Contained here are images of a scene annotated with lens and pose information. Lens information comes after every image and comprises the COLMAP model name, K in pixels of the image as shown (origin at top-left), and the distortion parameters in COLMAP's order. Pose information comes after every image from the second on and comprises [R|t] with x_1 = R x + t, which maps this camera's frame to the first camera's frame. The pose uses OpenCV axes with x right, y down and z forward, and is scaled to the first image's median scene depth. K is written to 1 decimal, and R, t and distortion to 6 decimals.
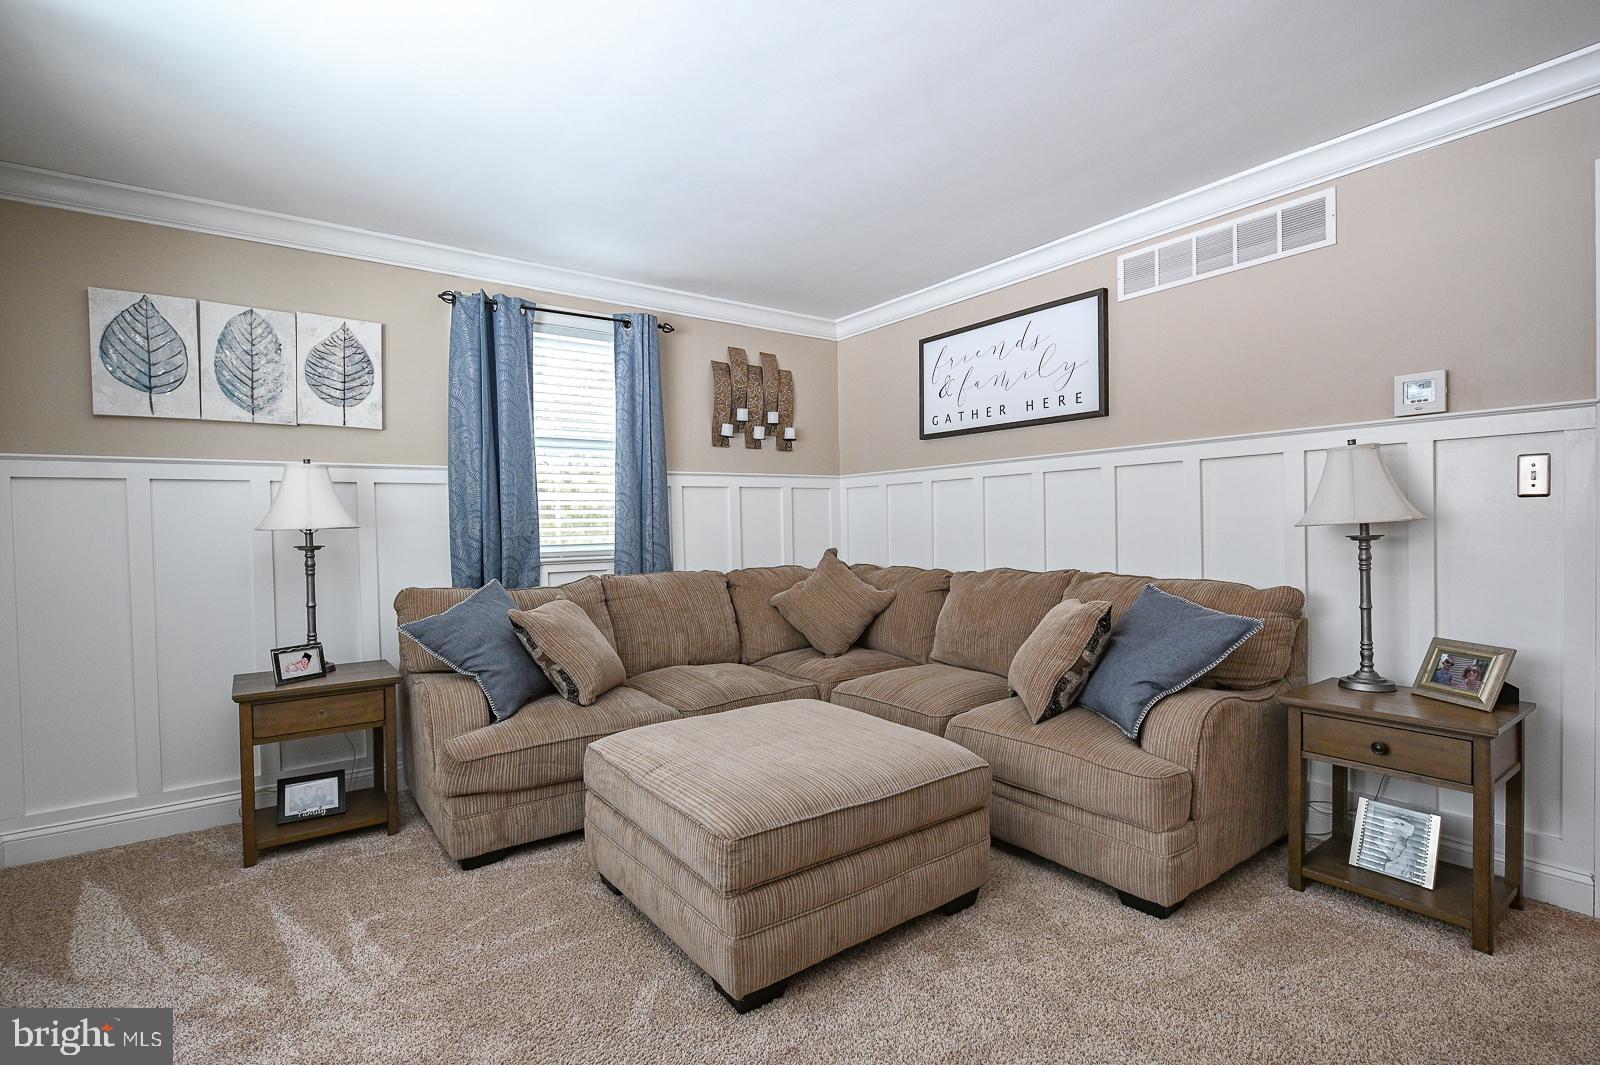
lens RADIAL K [[732.2, 0, 798.3], [0, 732.2, 536.4], [0, 0, 1]] dist [-0.004758, -0.000795]
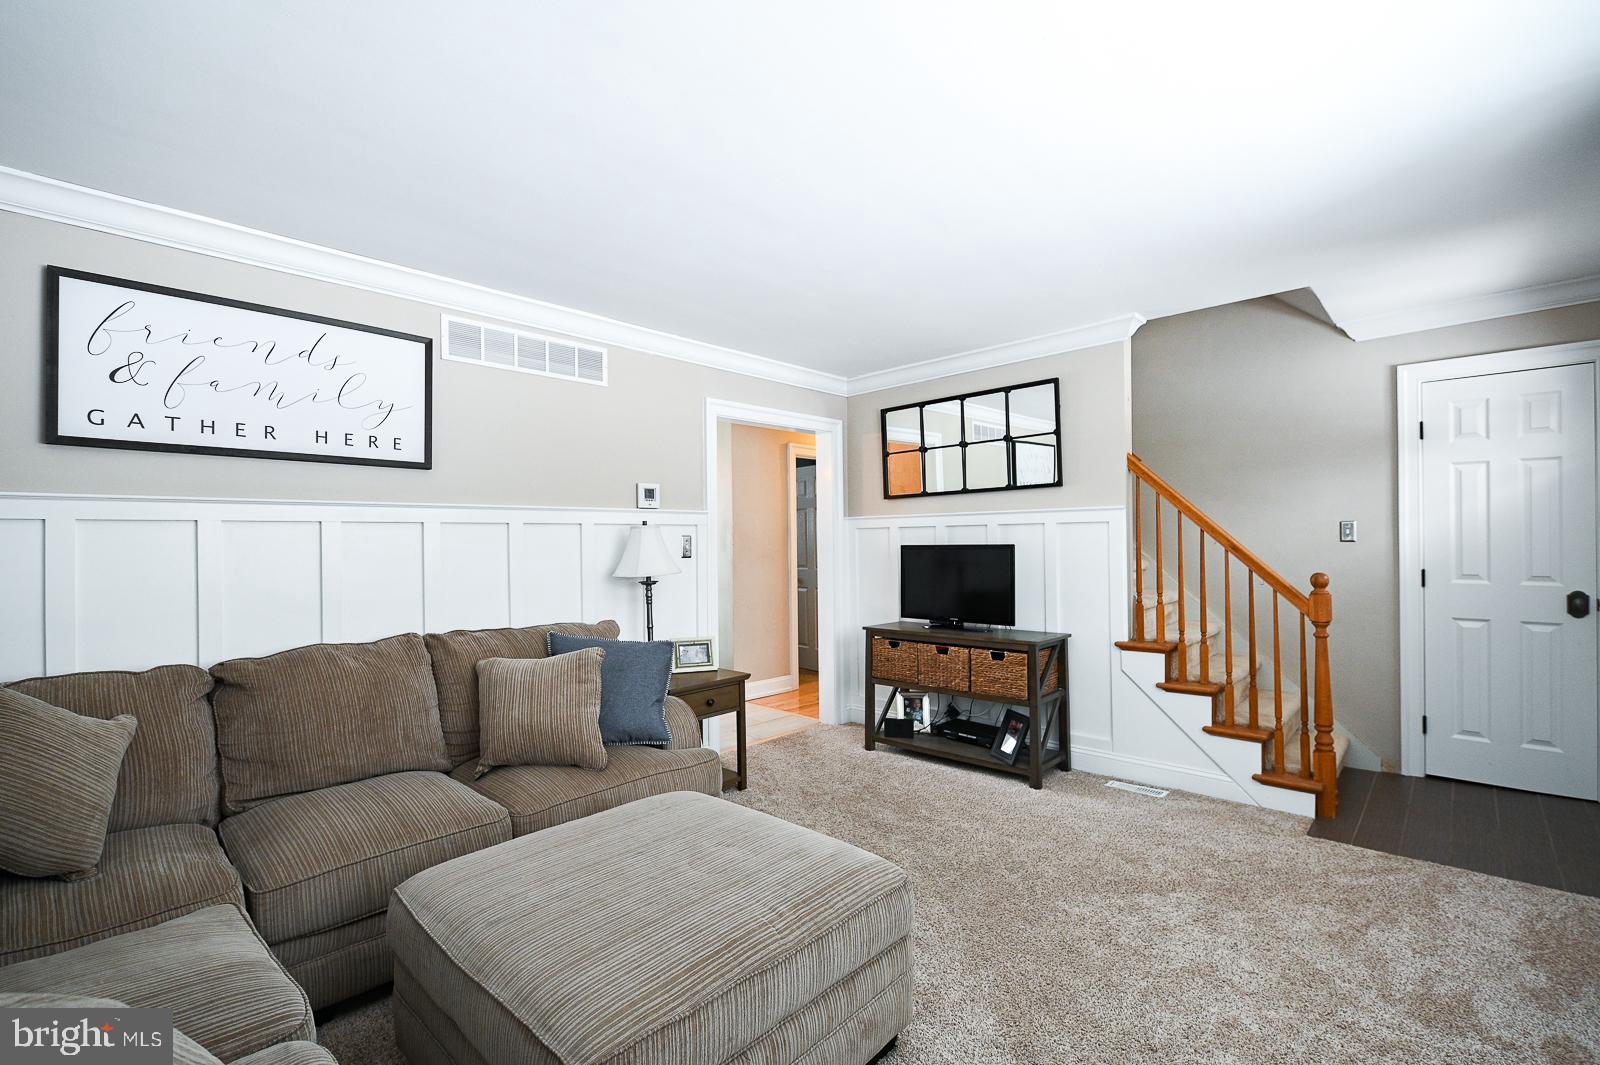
lens RADIAL K [[725.1, 0, 800.3], [0, 725.1, 540.2], [0, 0, 1]] dist [-0.003427, -0.000573]
pose [[-0.186652, 0.022835, 0.982161, -0.755442], [0.033480, 0.999297, -0.016871, -0.047886], [-0.981855, 0.029734, -0.187286, 0.866205]]
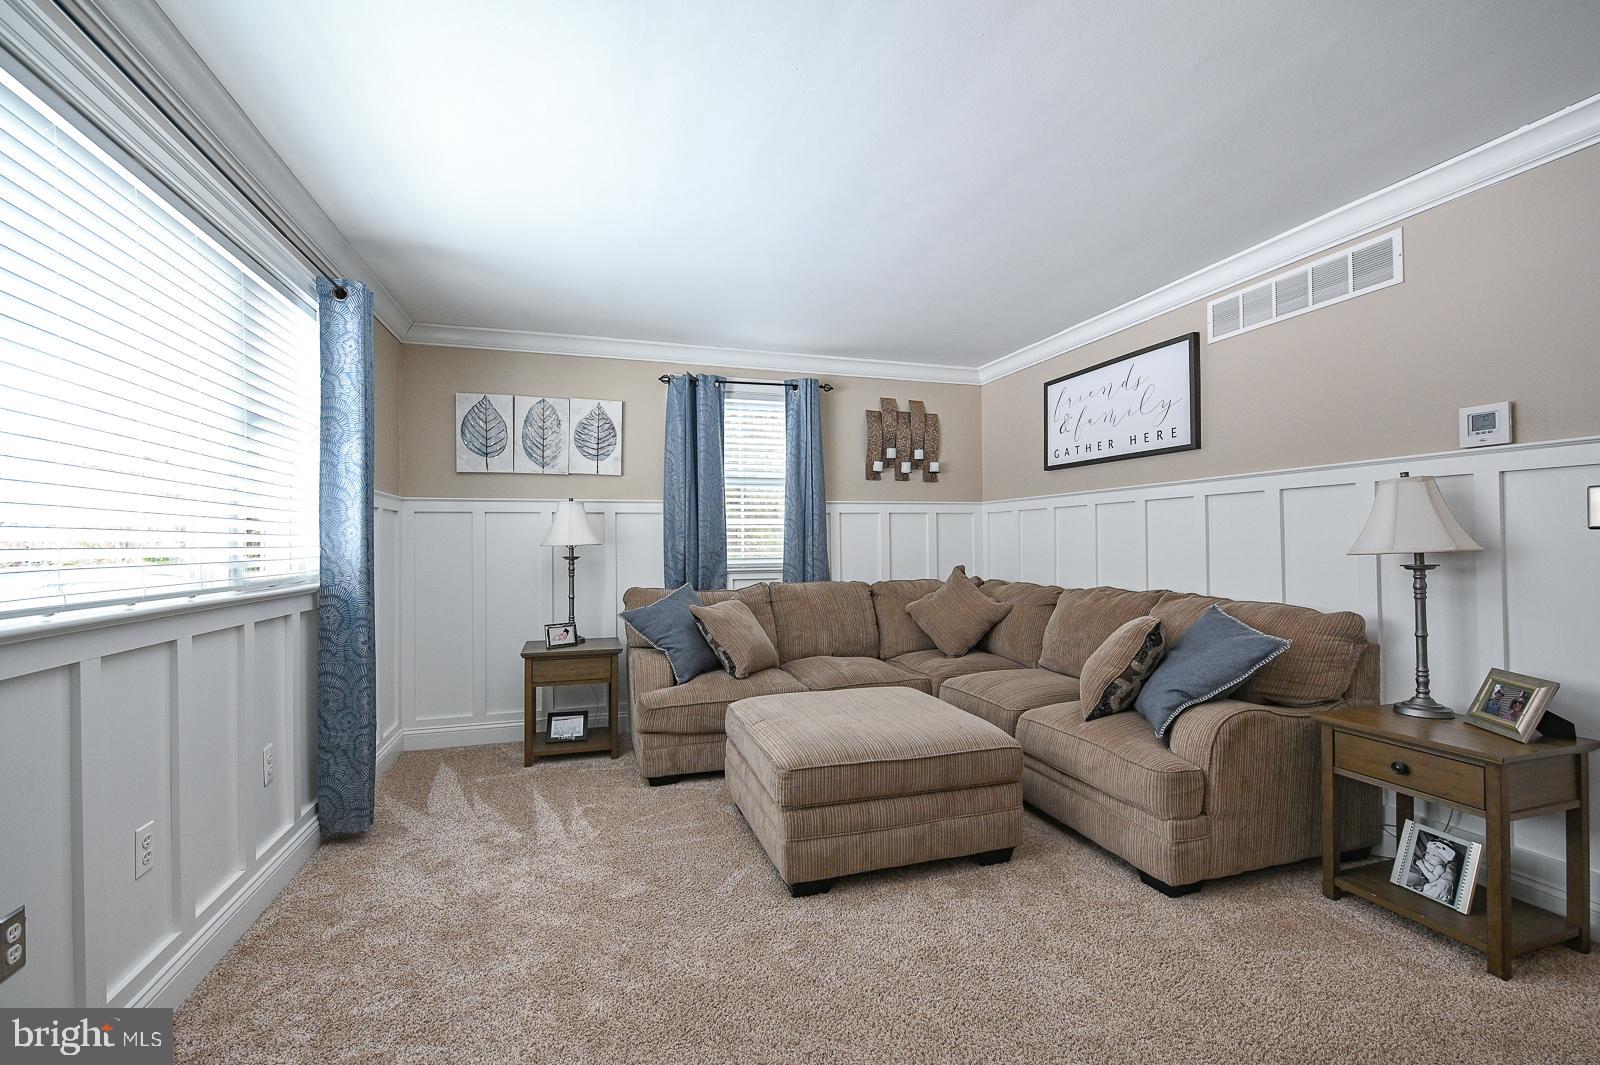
lens RADIAL K [[672.1, 0, 800.8], [0, 672.1, 531.7], [0, 0, 1]] dist [-0.001720, -0.001185]
pose [[0.947836, 0.005508, -0.318711, 0.223772], [-0.014430, 0.999567, -0.025642, -0.010165], [0.318432, 0.028903, 0.947505, -0.155964]]
